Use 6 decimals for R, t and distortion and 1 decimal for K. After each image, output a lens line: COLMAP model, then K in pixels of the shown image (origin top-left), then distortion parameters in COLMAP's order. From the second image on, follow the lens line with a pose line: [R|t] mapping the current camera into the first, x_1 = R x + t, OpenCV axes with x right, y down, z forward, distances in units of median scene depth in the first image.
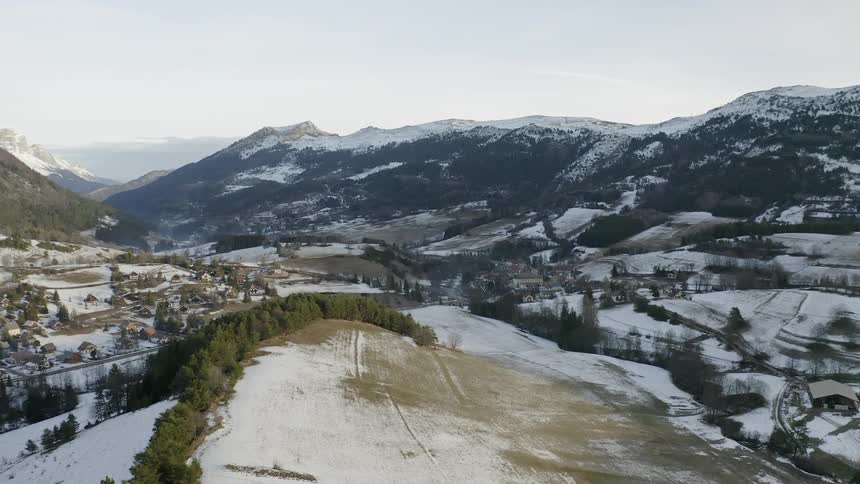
lens RADIAL K [[683.5, 0, 430.0], [0, 683.5, 242.0], [0, 0, 1]] dist [-0.188738, 0.014546]
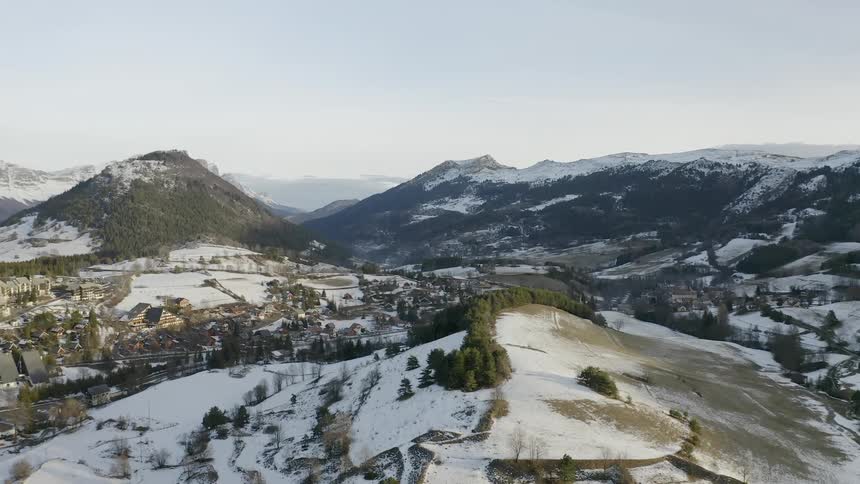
lens RADIAL K [[683.5, 0, 430.0], [0, 683.5, 242.0], [0, 0, 1]] dist [-0.188738, 0.014546]
pose [[0.968292, 0.011660, -0.249548, 0.000369], [-0.022800, 0.998866, -0.041794, 0.011358], [0.248777, 0.046159, 0.967460, -0.144554]]
